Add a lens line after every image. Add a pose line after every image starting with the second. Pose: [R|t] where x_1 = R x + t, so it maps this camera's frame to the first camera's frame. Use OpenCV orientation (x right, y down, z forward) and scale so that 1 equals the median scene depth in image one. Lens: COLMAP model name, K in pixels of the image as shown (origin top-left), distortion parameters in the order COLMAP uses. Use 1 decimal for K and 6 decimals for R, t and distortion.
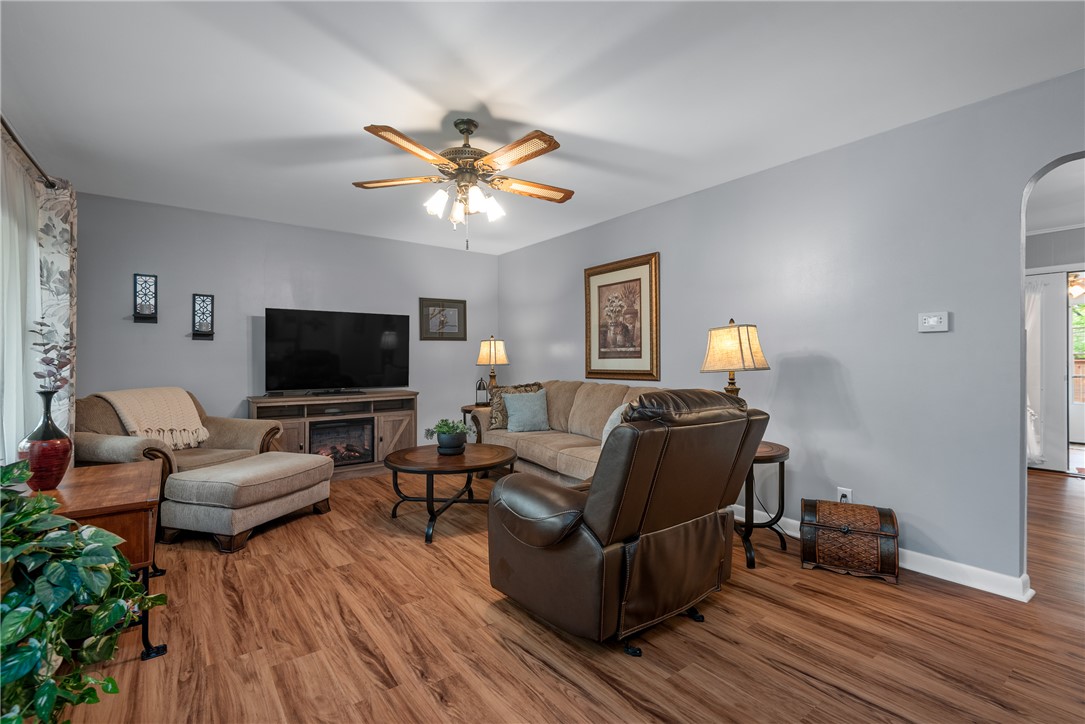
lens RADIAL K [[499.0, 0, 539.8], [0, 499.0, 360.5], [0, 0, 1]] dist [0.024698, -0.000614]
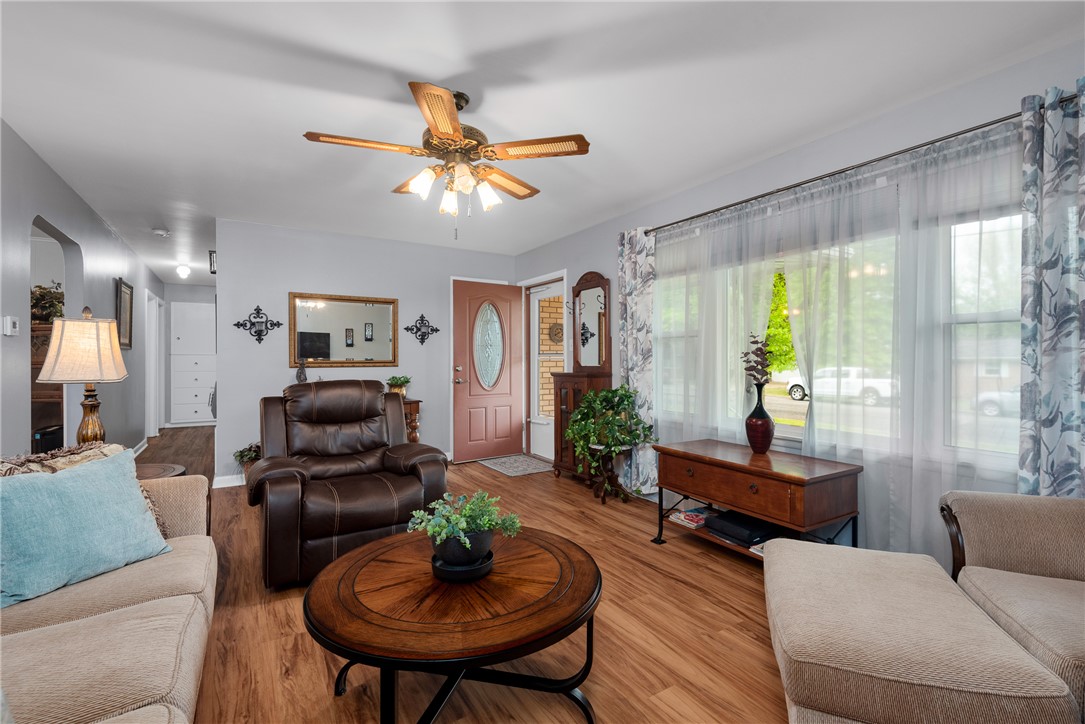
lens RADIAL K [[499.0, 0, 543.3], [0, 499.0, 361.2], [0, 0, 1]] dist [0.024698, -0.000614]
pose [[-0.996427, 0.001630, 0.084446, -0.403870], [0.002103, 0.999983, 0.005518, -0.009251], [-0.084435, 0.005676, -0.996413, 2.007507]]
